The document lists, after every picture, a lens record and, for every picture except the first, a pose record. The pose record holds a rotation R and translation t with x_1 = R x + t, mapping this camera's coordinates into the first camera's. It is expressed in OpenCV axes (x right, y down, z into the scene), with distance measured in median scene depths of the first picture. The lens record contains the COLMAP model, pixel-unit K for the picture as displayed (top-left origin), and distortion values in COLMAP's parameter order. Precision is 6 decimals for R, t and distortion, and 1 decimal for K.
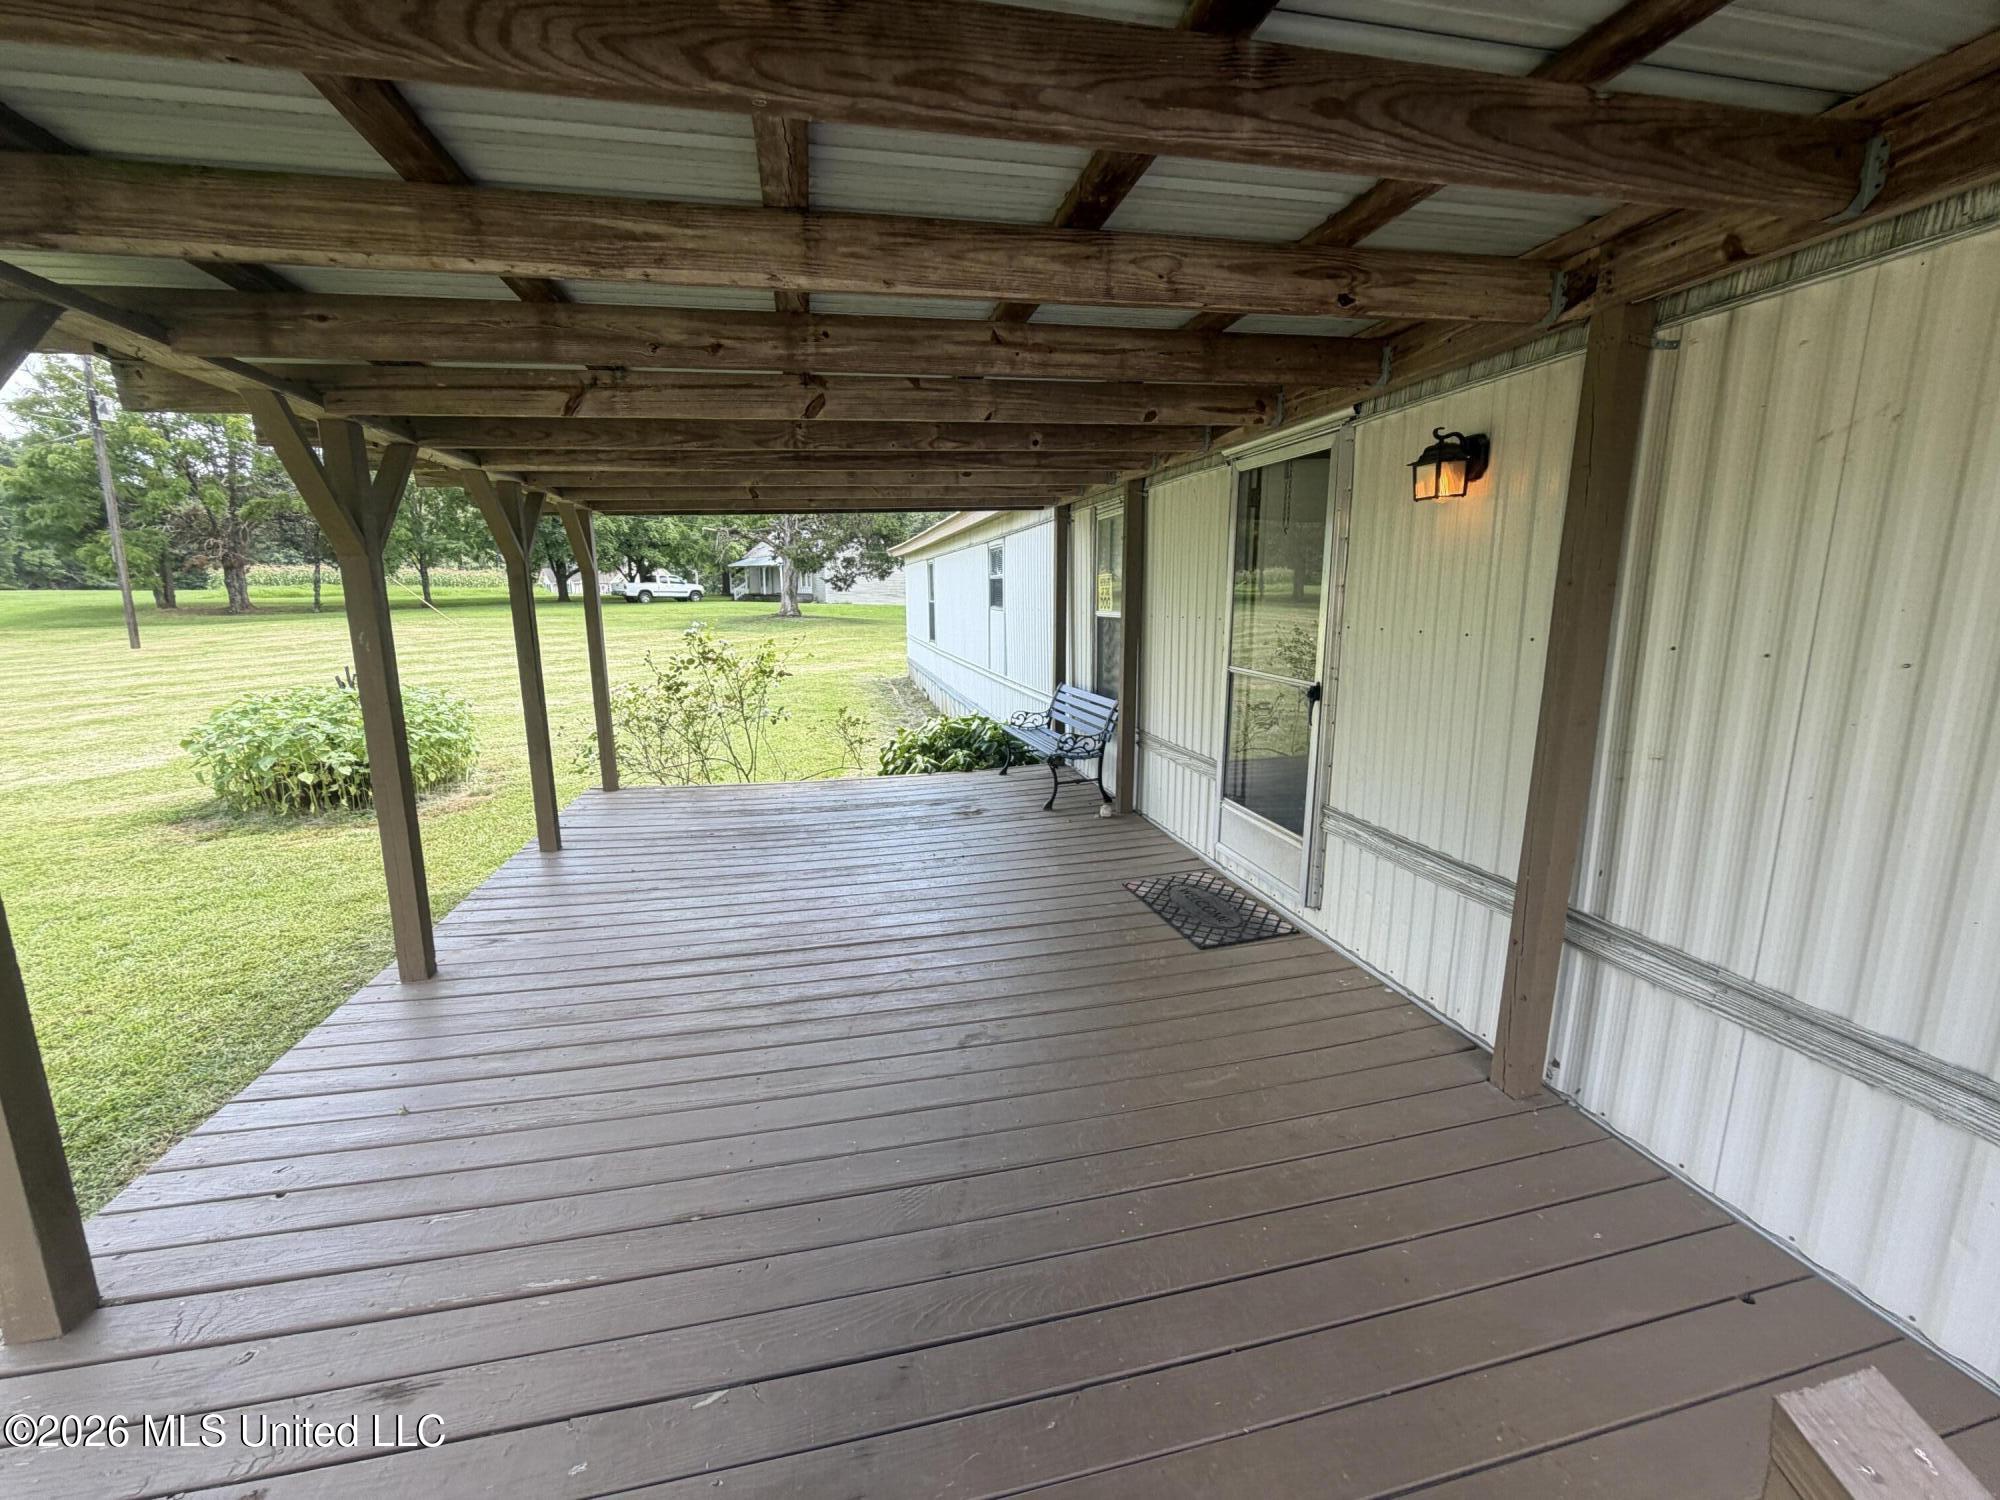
lens RADIAL K [[801.3, 0, 1006.4], [0, 801.3, 746.9], [0, 0, 1]] dist [-0.000162, 0.000092]
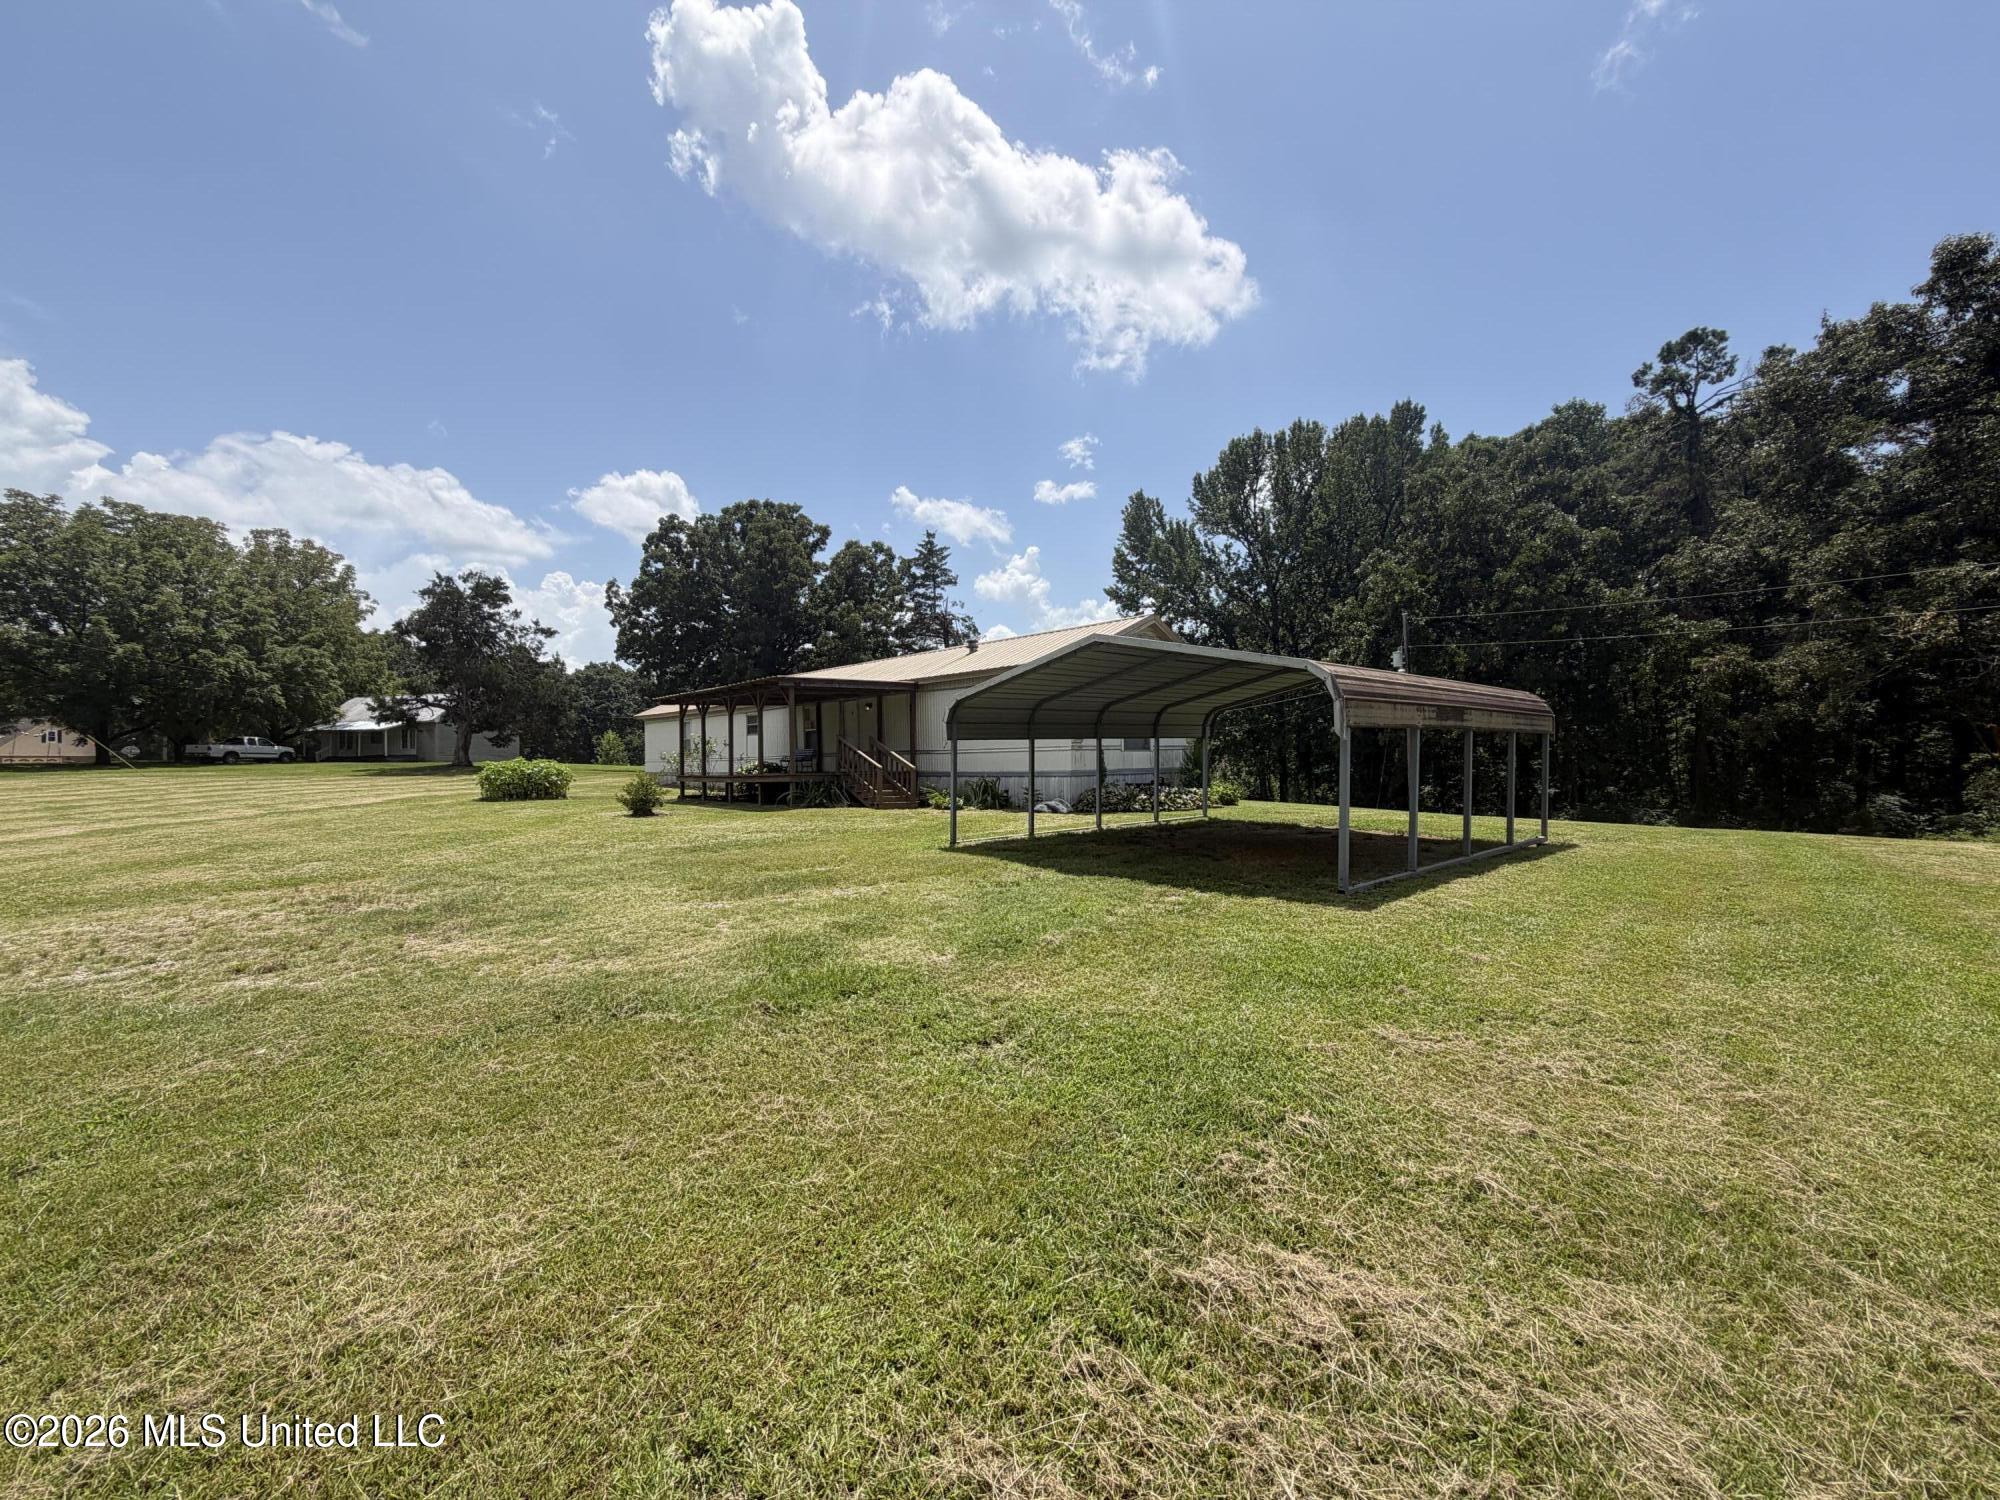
lens RADIAL K [[801.3, 0, 1006.4], [0, 801.3, 746.9], [0, 0, 1]] dist [-0.000162, 0.000092]
pose [[0.851863, -0.001550, 0.523762, -1.083988], [0.112324, 0.977270, -0.179795, 0.720992], [-0.511578, 0.211992, 0.832675, -2.745379]]
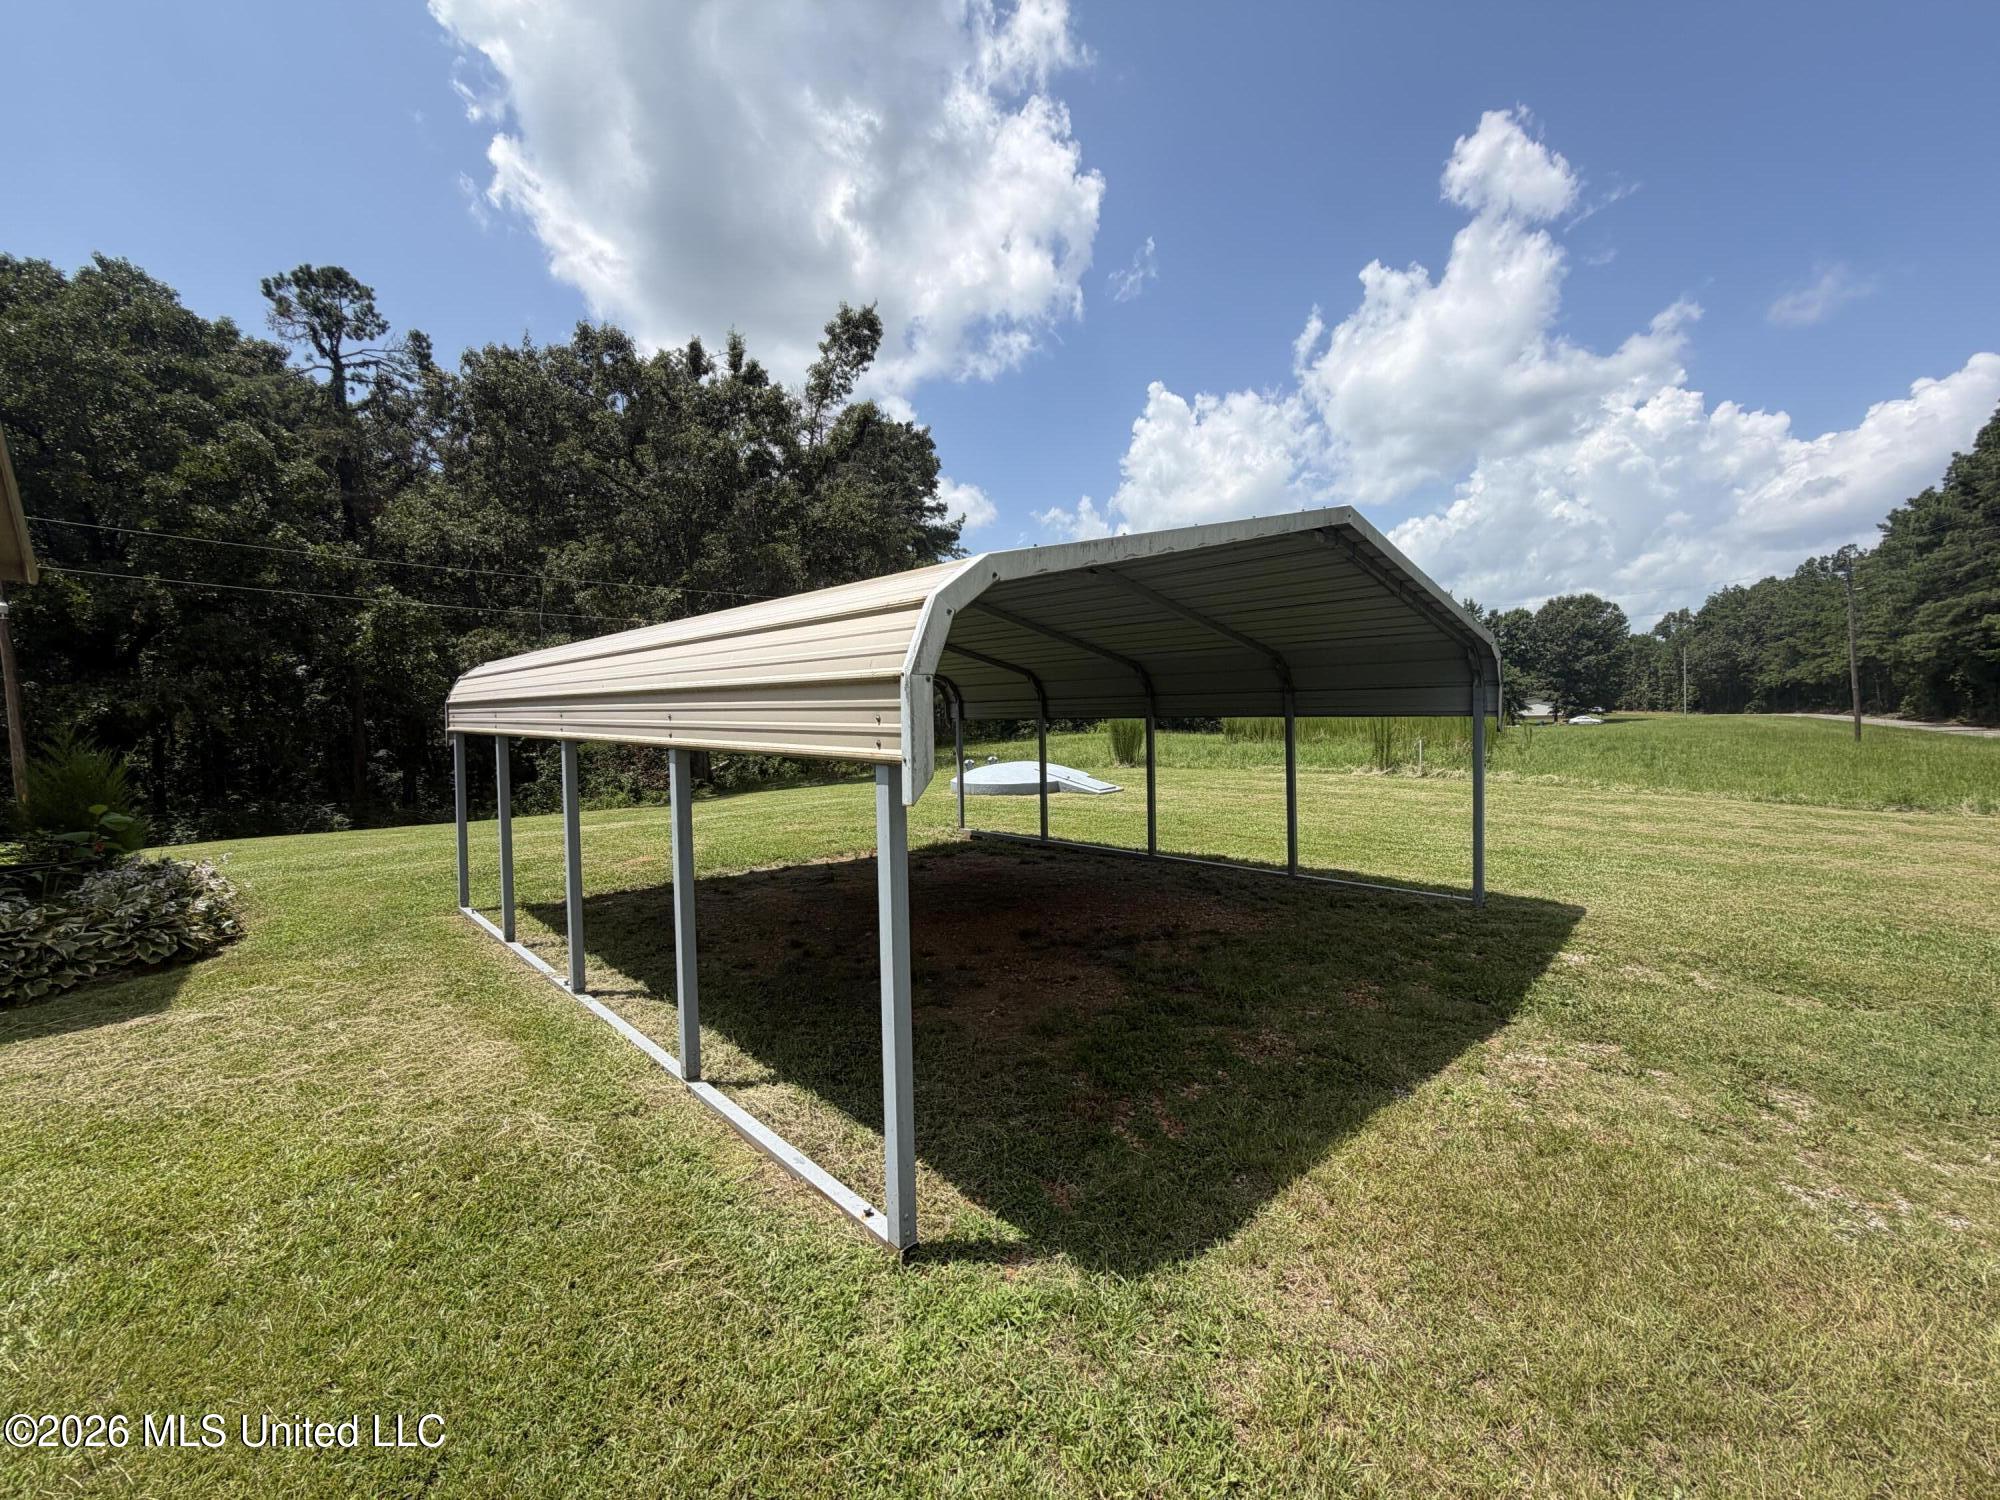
lens RADIAL K [[801.3, 0, 1006.4], [0, 801.3, 746.9], [0, 0, 1]] dist [-0.000162, 0.000092]
pose [[-0.549573, -0.025346, 0.835061, -0.613870], [0.192125, 0.968916, 0.155851, 0.328518], [-0.813055, 0.246088, -0.527620, -1.098007]]
